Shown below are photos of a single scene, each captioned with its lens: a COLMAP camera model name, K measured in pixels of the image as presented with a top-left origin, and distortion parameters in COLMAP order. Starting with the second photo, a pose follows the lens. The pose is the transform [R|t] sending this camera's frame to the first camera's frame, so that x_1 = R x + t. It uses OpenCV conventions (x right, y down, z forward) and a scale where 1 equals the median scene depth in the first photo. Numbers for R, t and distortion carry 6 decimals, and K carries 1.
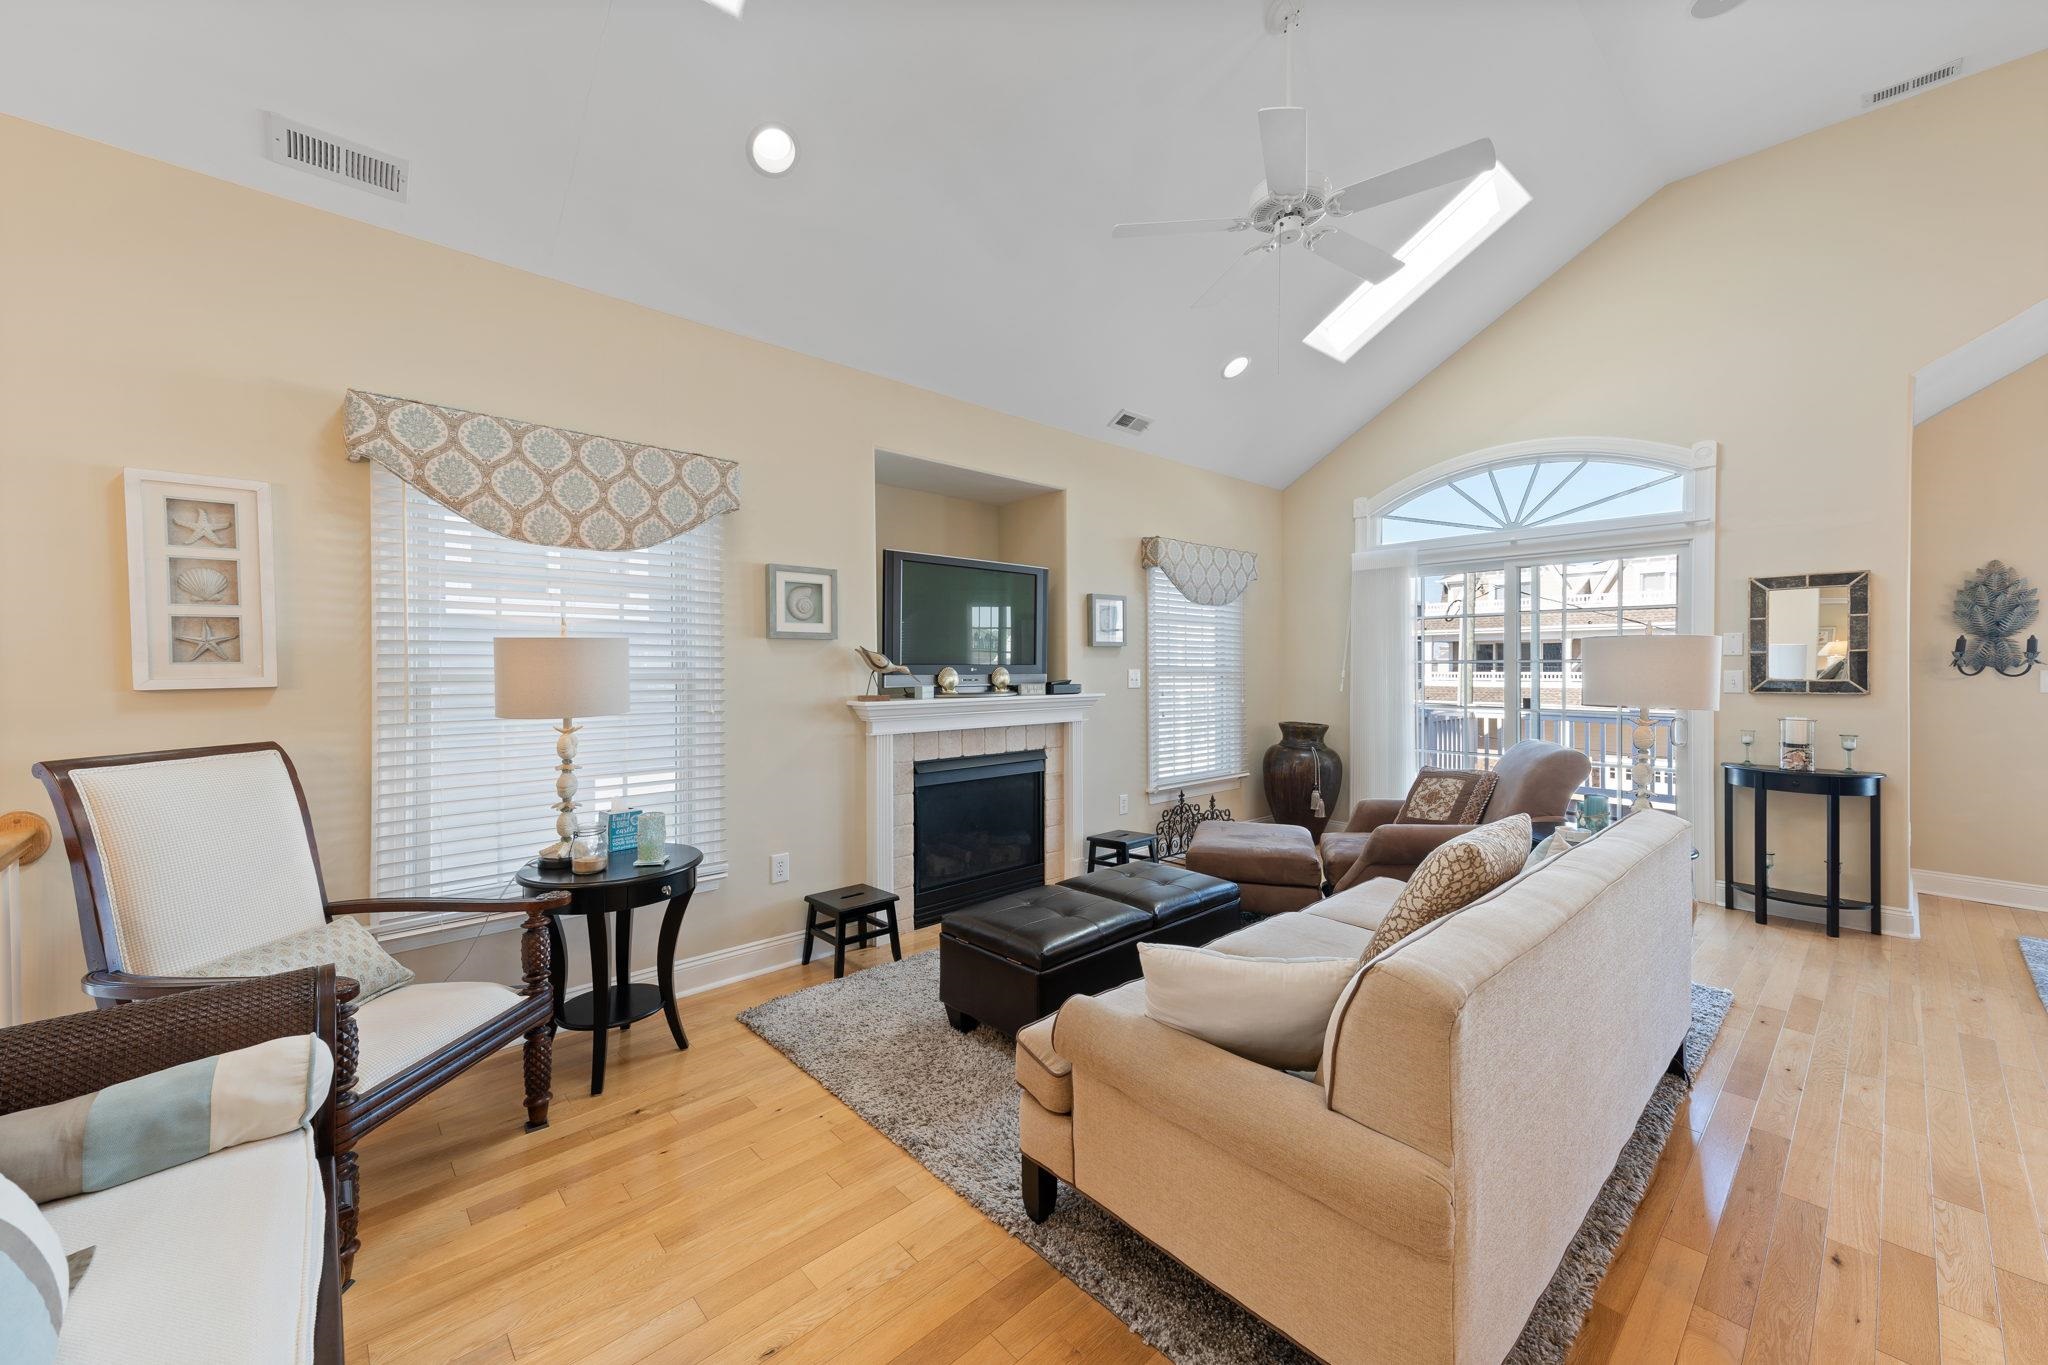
lens RADIAL K [[759.5, 0, 994.5], [0, 759.5, 663.0], [0, 0, 1]] dist [0.026938, -0.000043]
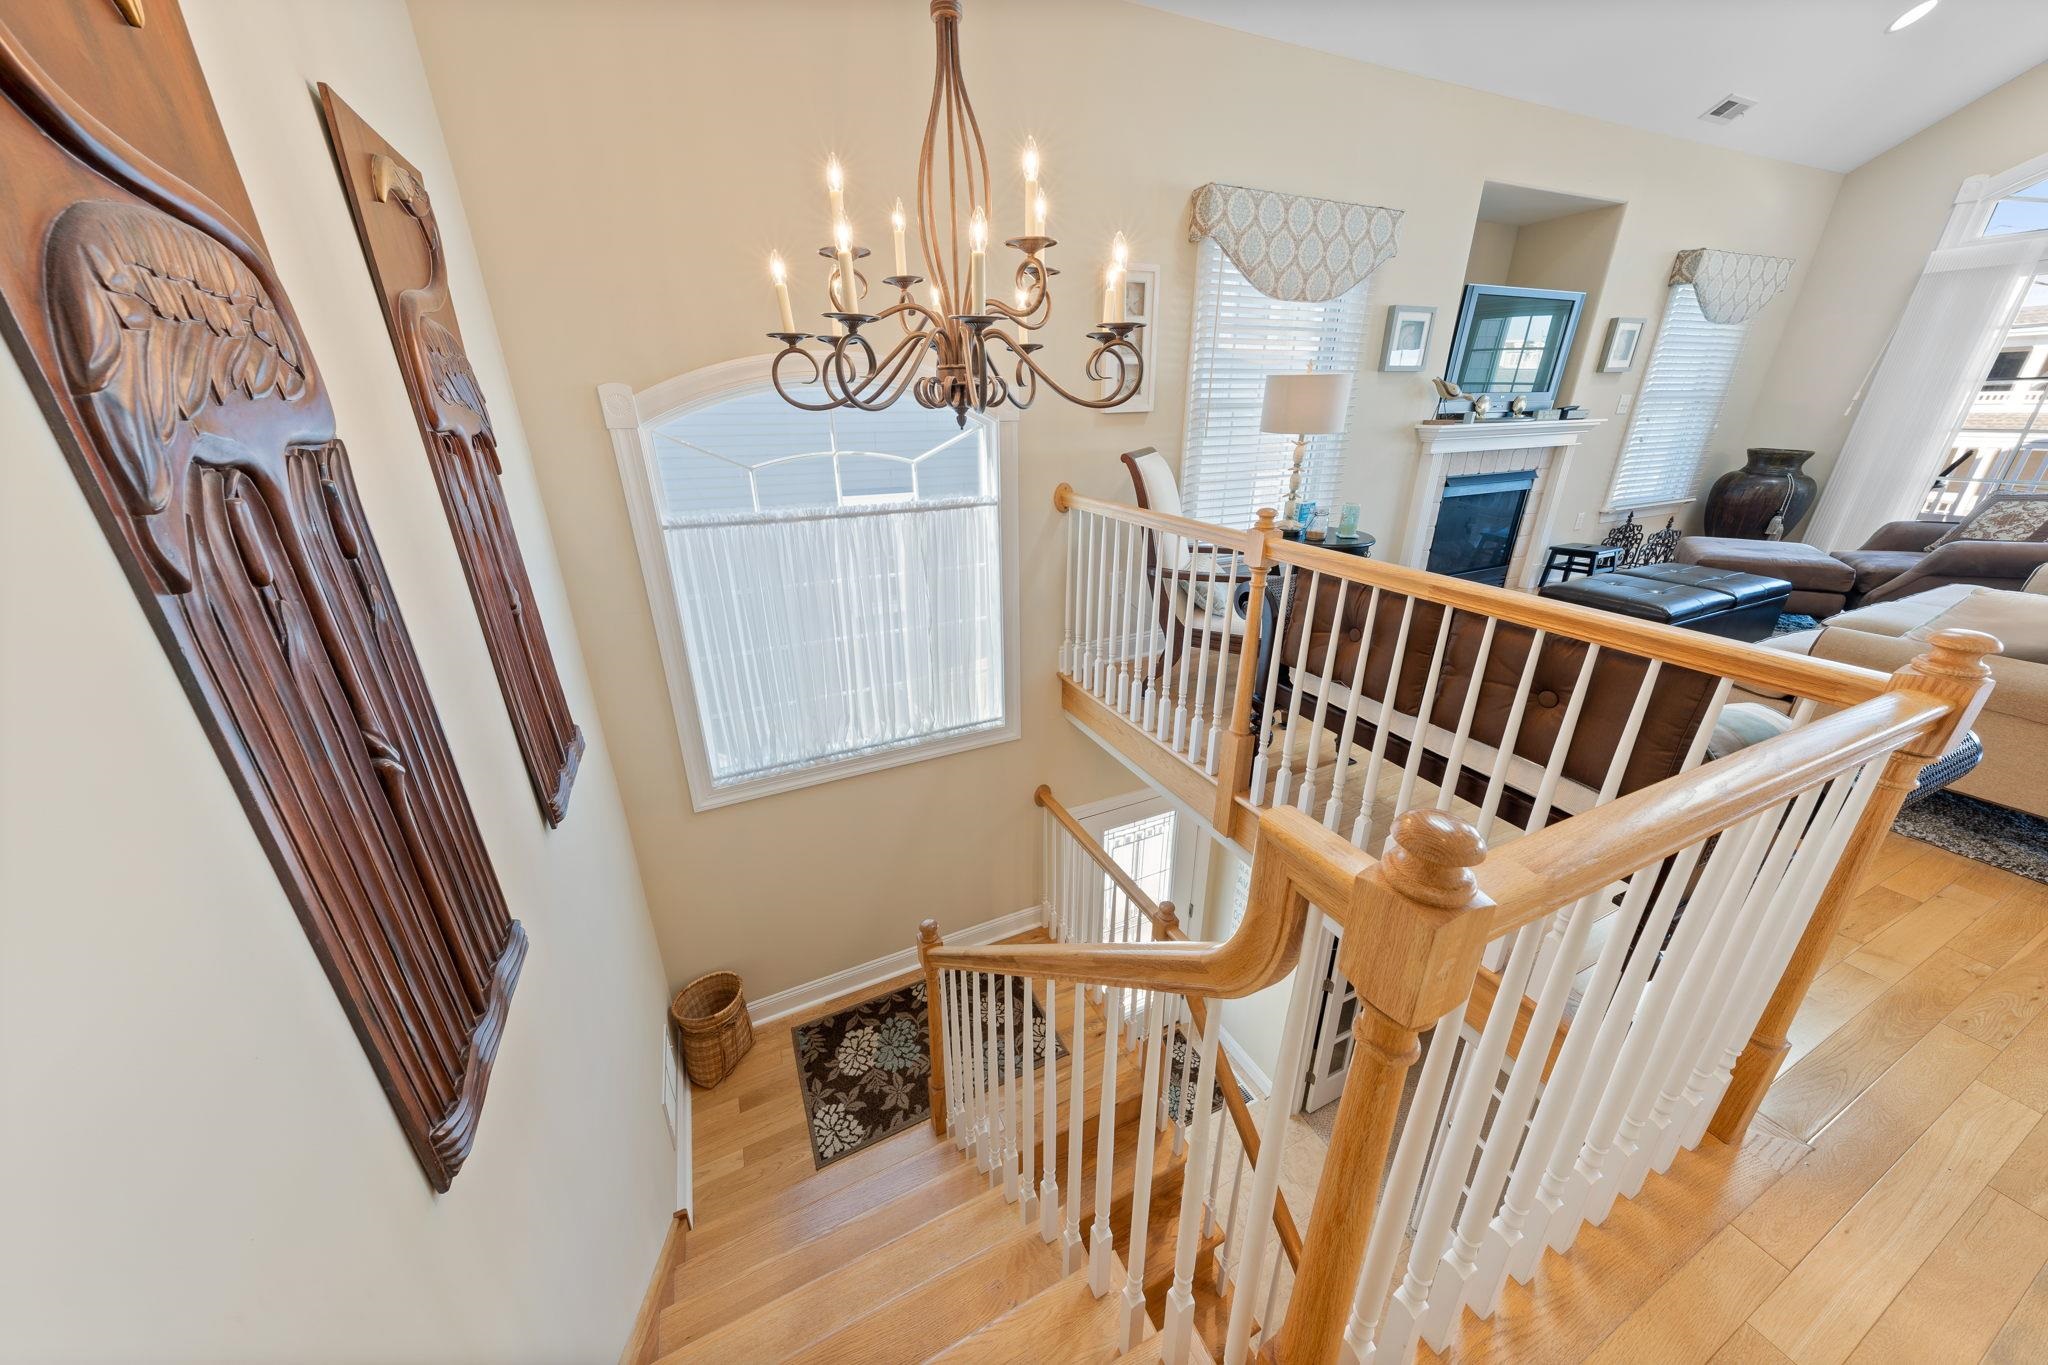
lens RADIAL K [[686.3, 0, 1019.9], [0, 686.3, 662.8], [0, 0, 1]] dist [0.021420, -0.000144]
pose [[0.963779, 0.095877, -0.248874, -0.406289], [0.002044, 0.930467, 0.366370, -0.003789], [0.266696, -0.353608, 0.896568, -0.276873]]
